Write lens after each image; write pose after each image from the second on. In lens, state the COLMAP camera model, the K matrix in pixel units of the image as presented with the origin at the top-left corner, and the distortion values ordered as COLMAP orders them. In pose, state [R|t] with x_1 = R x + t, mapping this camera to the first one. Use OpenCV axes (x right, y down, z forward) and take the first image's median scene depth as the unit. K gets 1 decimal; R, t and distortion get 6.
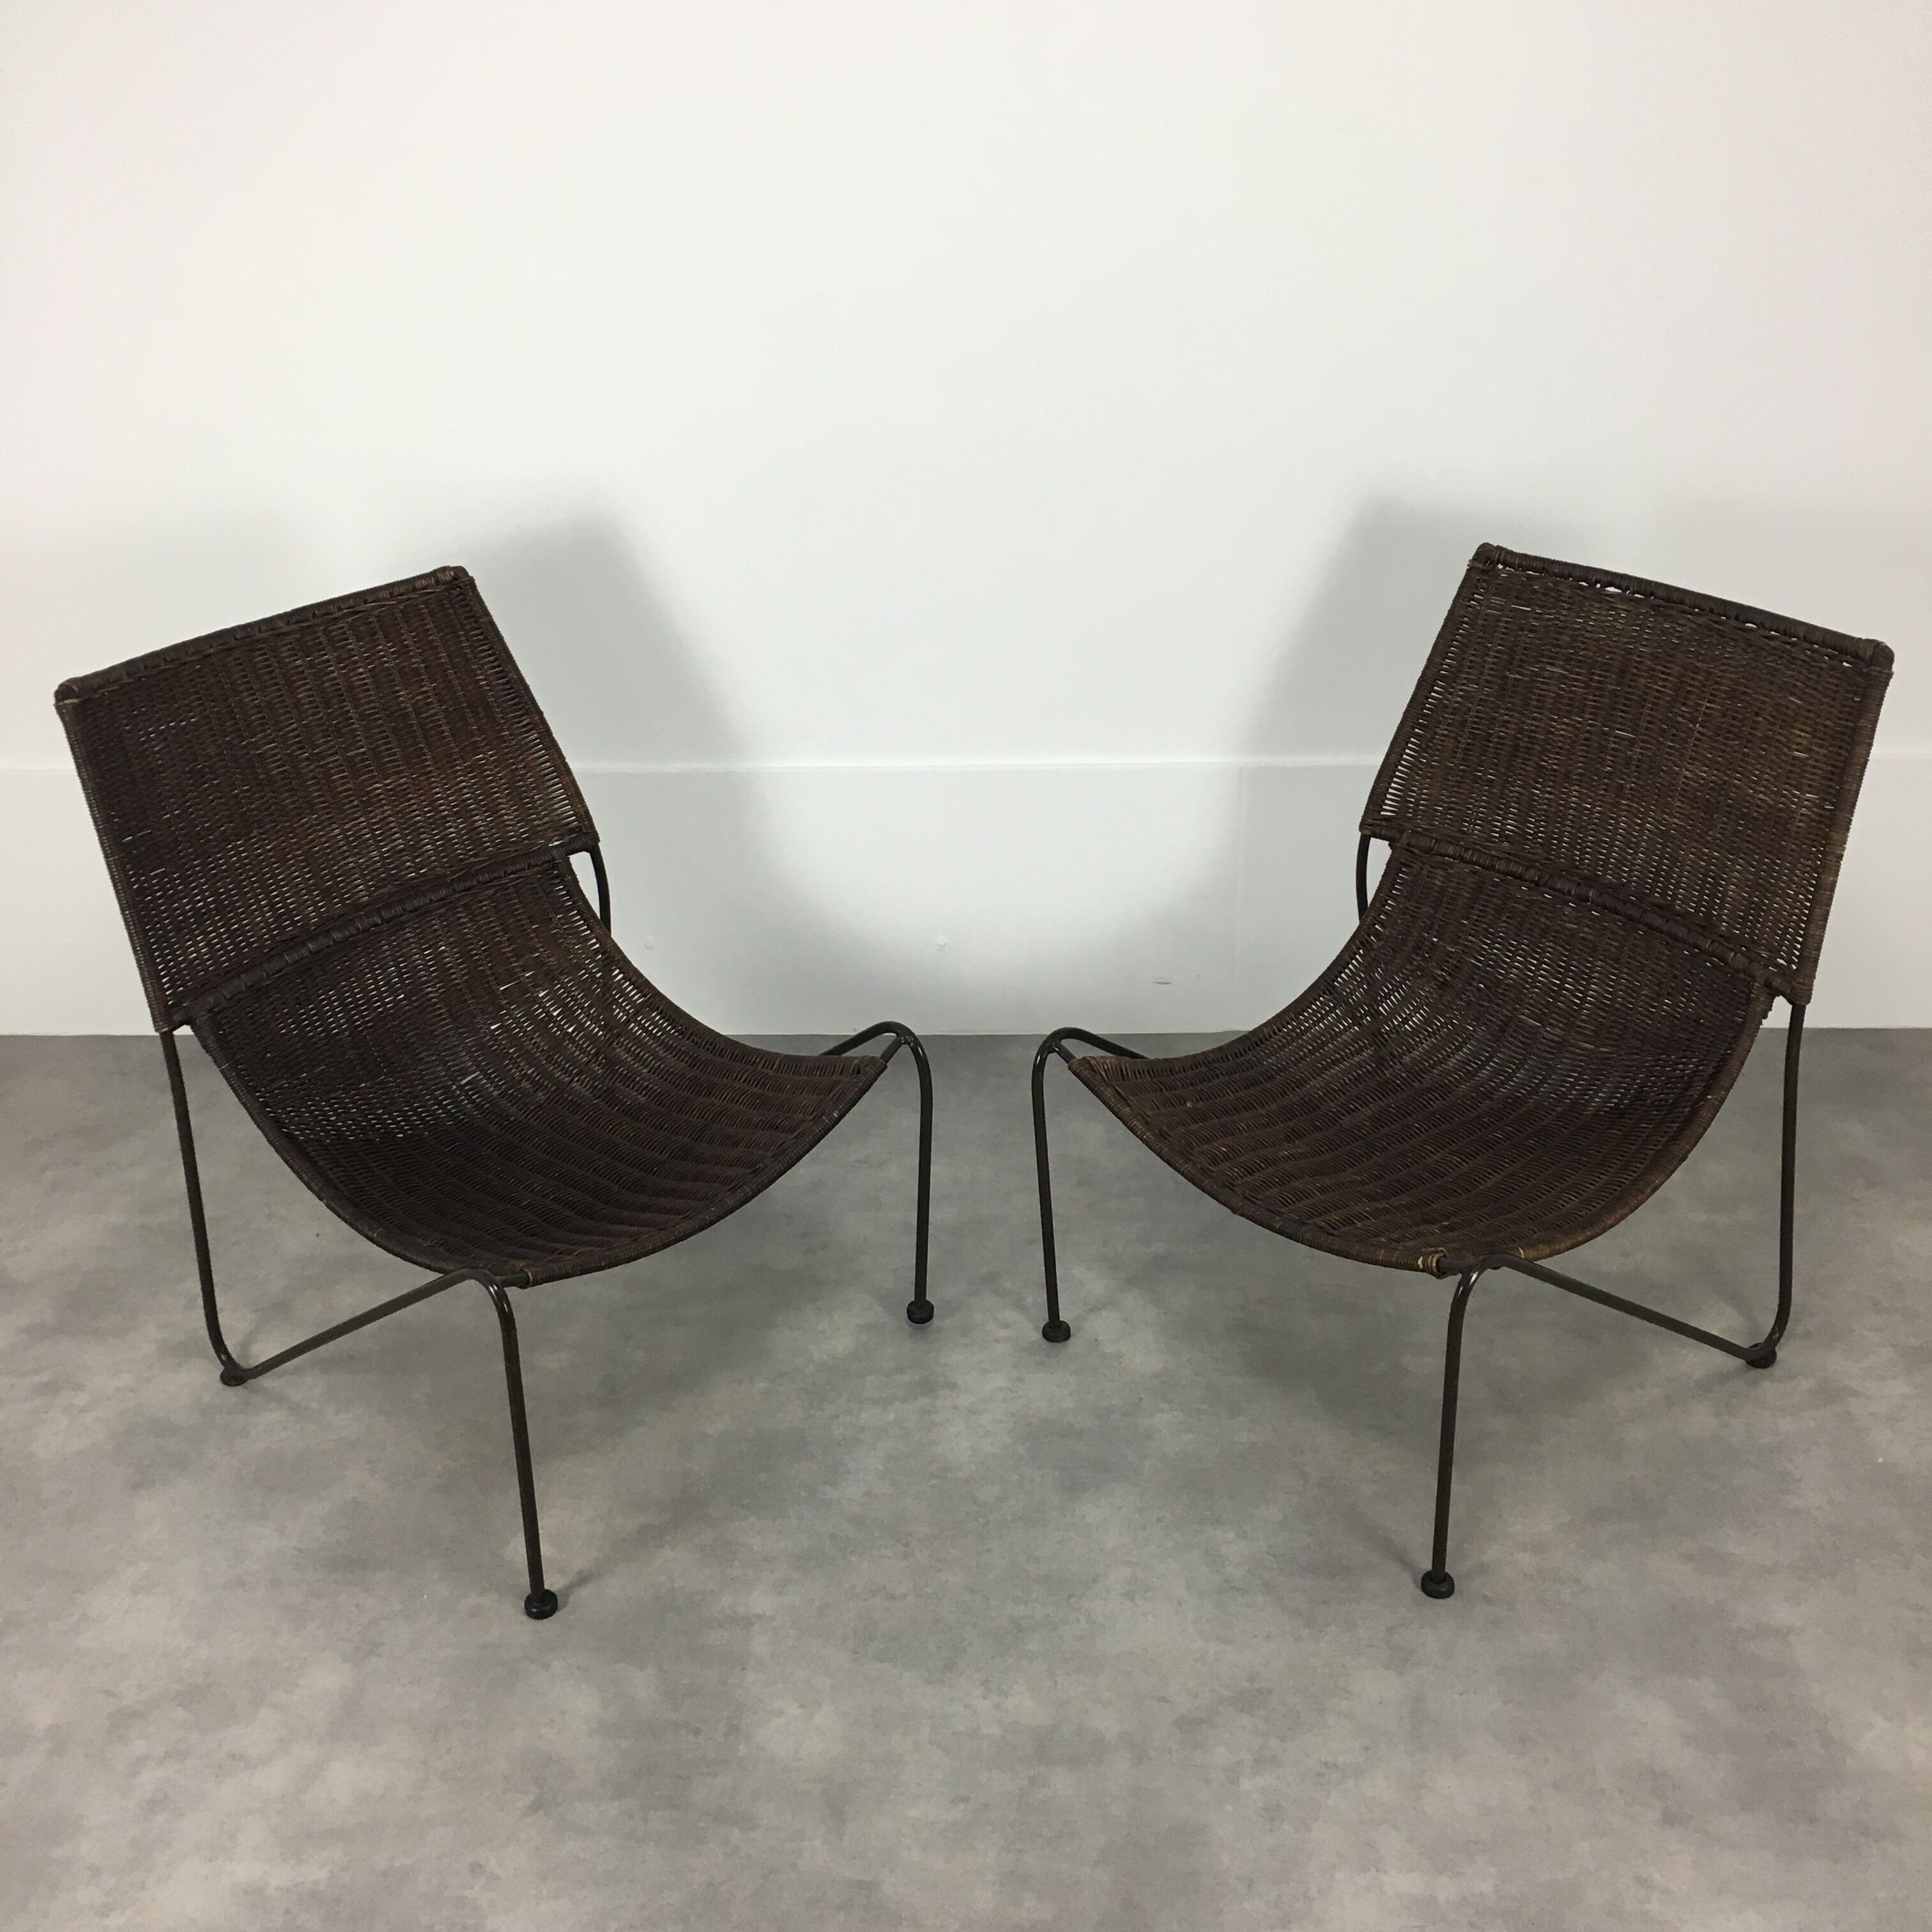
lens RADIAL K [[2125.0, 0, 966.0], [0, 2125.0, 966.0], [0, 0, 1]] dist [0.049640, -0.034068]
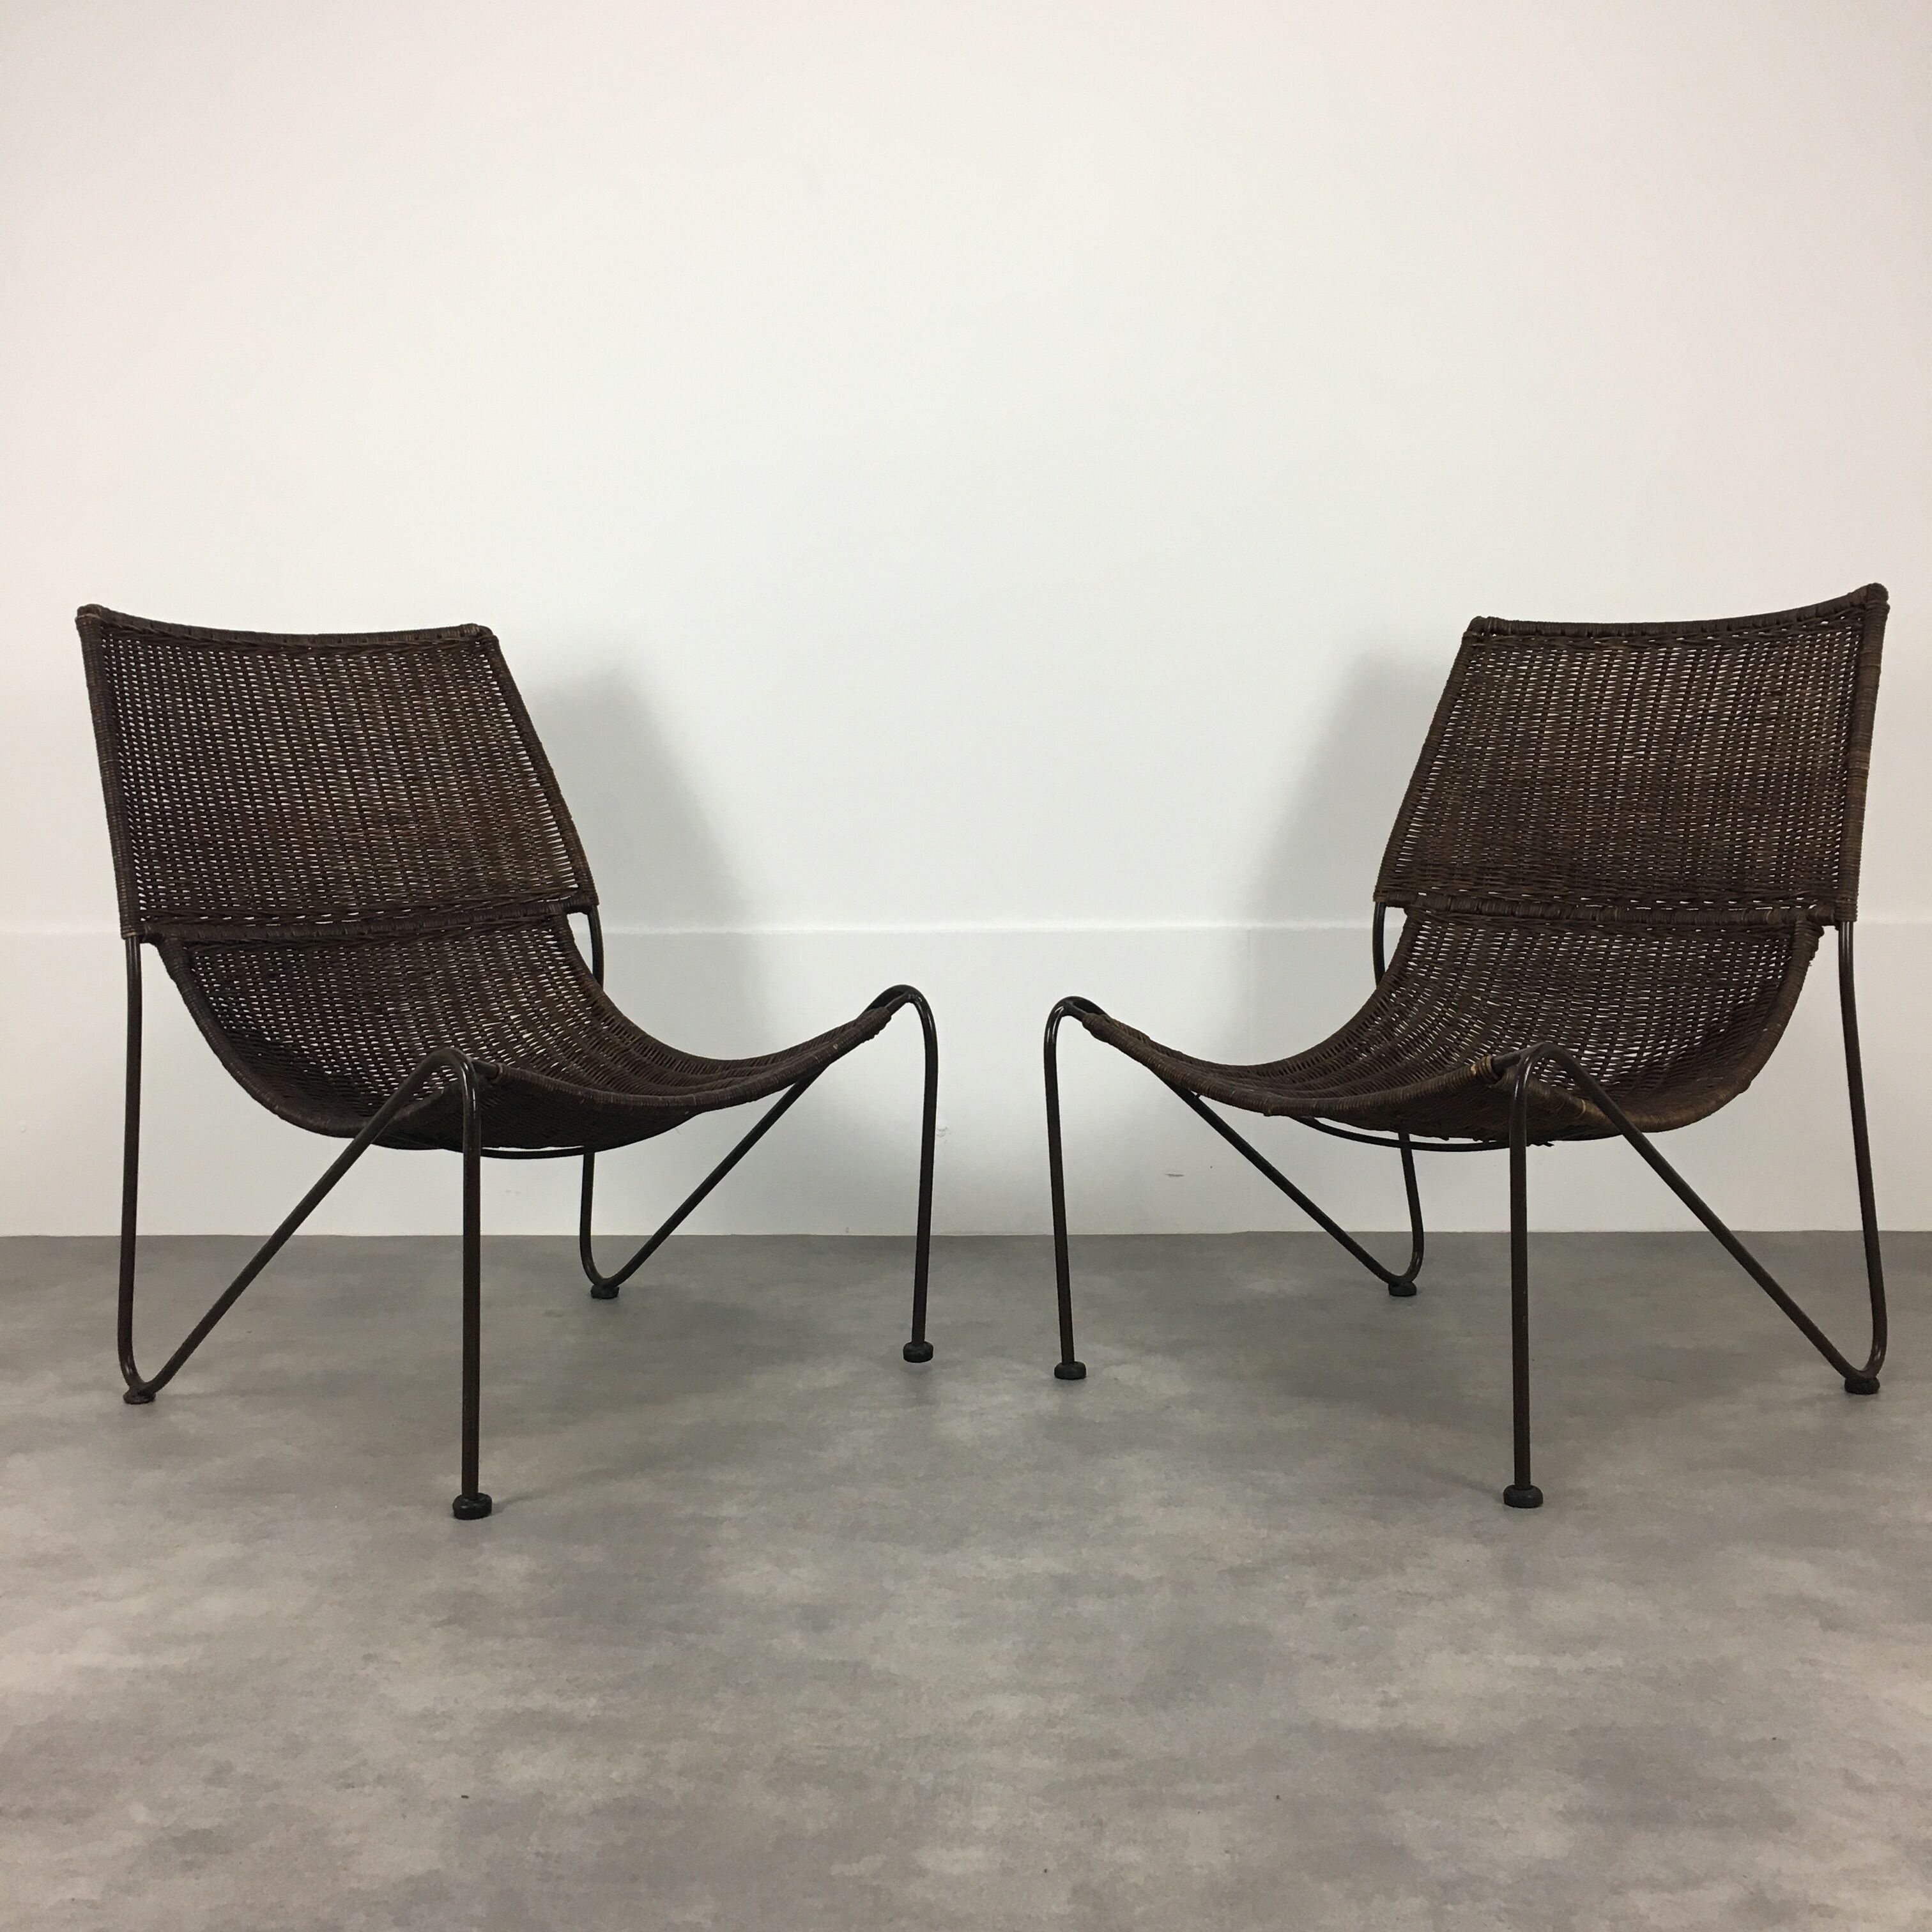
lens RADIAL K [[2125.0, 0, 966.0], [0, 2125.0, 966.0], [0, 0, 1]] dist [0.049640, -0.034068]
pose [[0.999884, 0.014285, 0.005348, -0.009498], [-0.011136, 0.923231, -0.384085, 0.406434], [-0.010424, 0.383981, 0.923282, 0.125368]]
